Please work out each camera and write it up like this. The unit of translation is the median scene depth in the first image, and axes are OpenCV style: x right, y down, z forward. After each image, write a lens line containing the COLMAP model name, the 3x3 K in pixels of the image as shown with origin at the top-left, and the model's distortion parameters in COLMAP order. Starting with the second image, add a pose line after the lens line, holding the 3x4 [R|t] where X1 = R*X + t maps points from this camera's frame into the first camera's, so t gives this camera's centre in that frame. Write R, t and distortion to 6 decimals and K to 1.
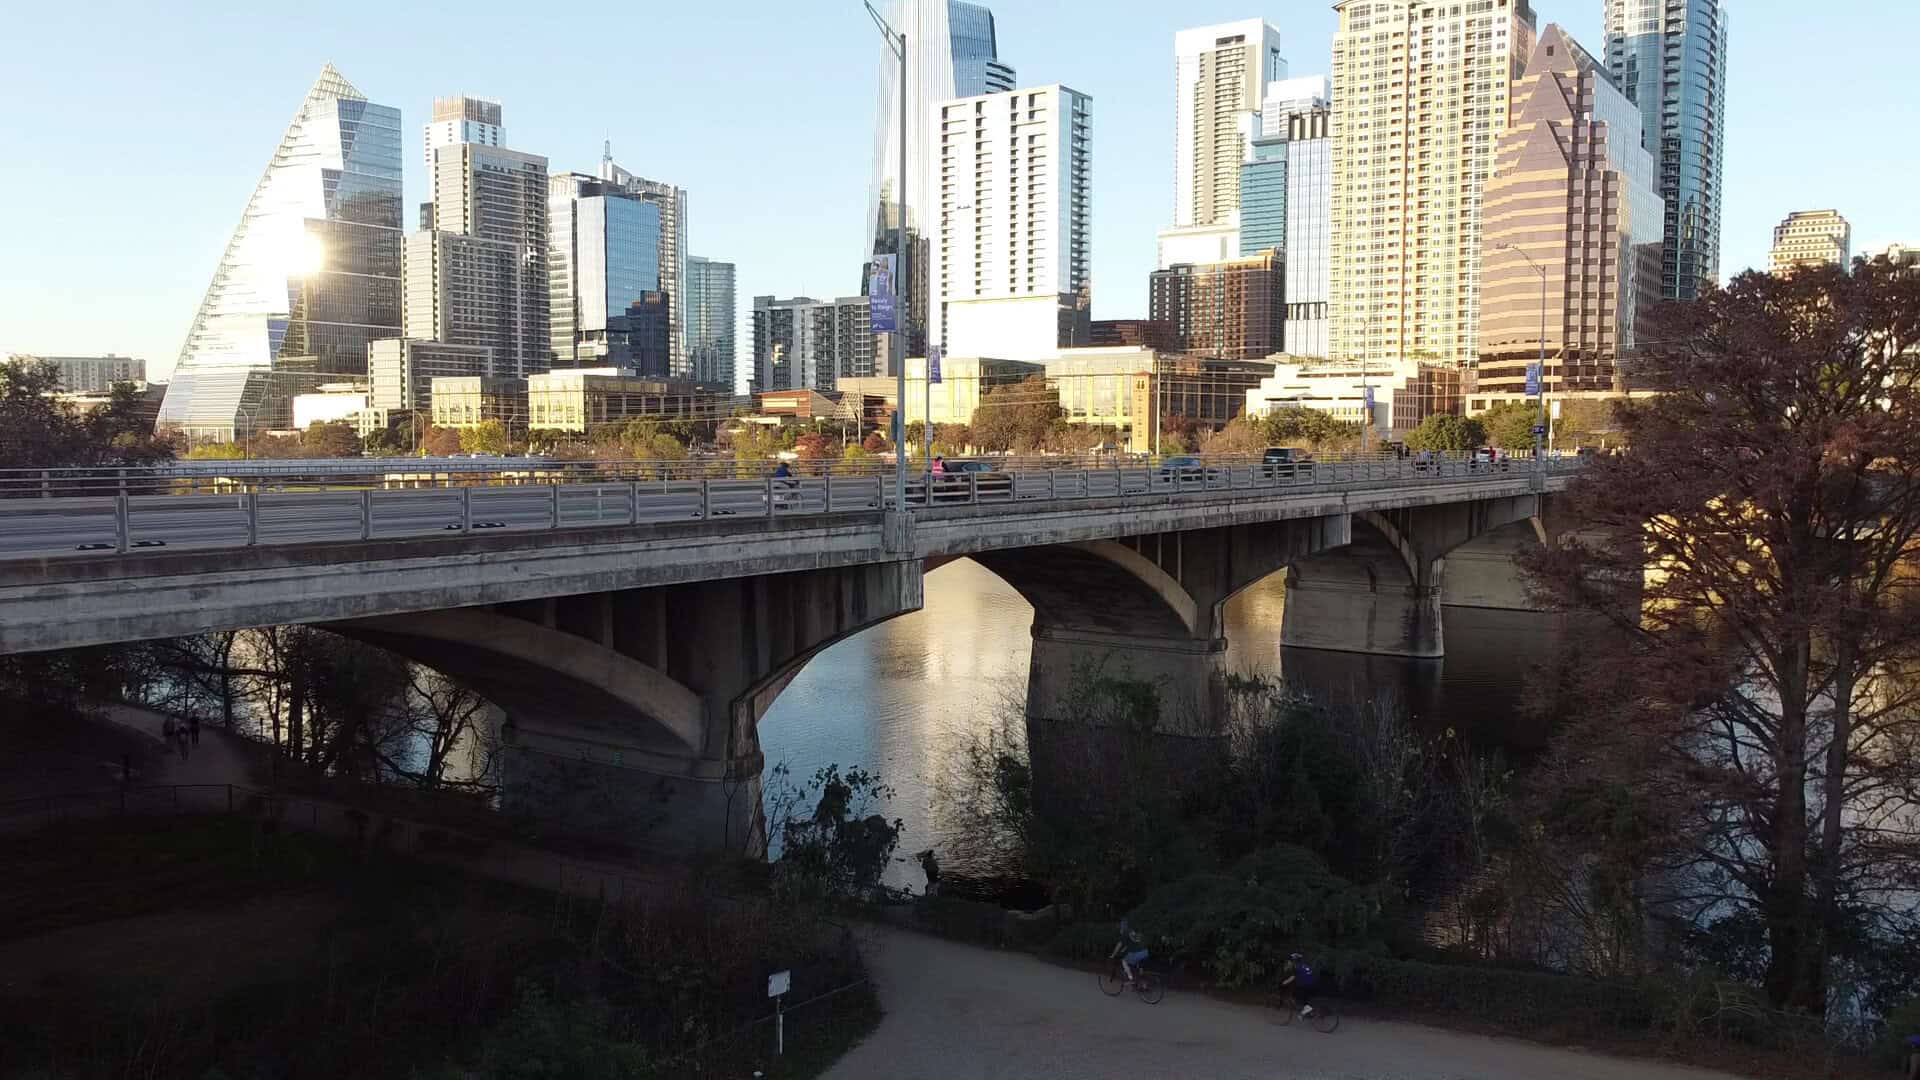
lens RADIAL K [[1511.5, 0, 960.0], [0, 1511.5, 540.0], [0, 0, 1]] dist [-0.010079, 0.002418]
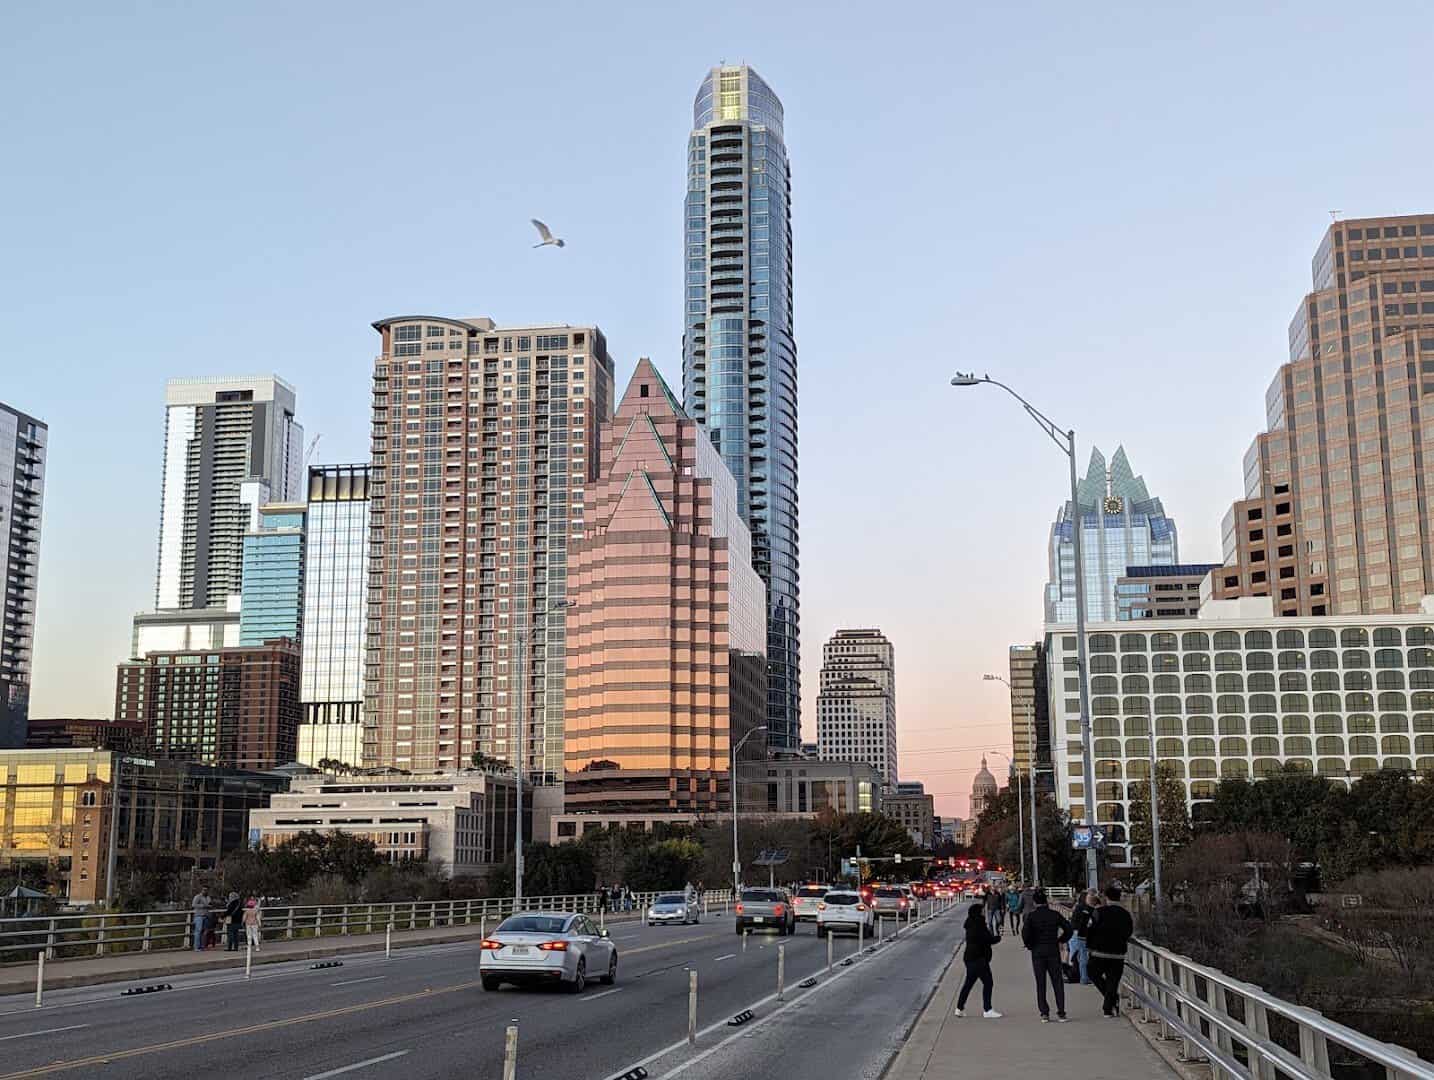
lens RADIAL K [[1734.3, 0, 692.1], [0, 1734.3, 557.1], [0, 0, 1]] dist [0.214980, -0.657951]
pose [[0.906009, 0.071347, 0.417201, 0.024341], [0.033783, 0.970356, -0.239309, -0.009500], [-0.421908, 0.230910, 0.876741, 0.154637]]
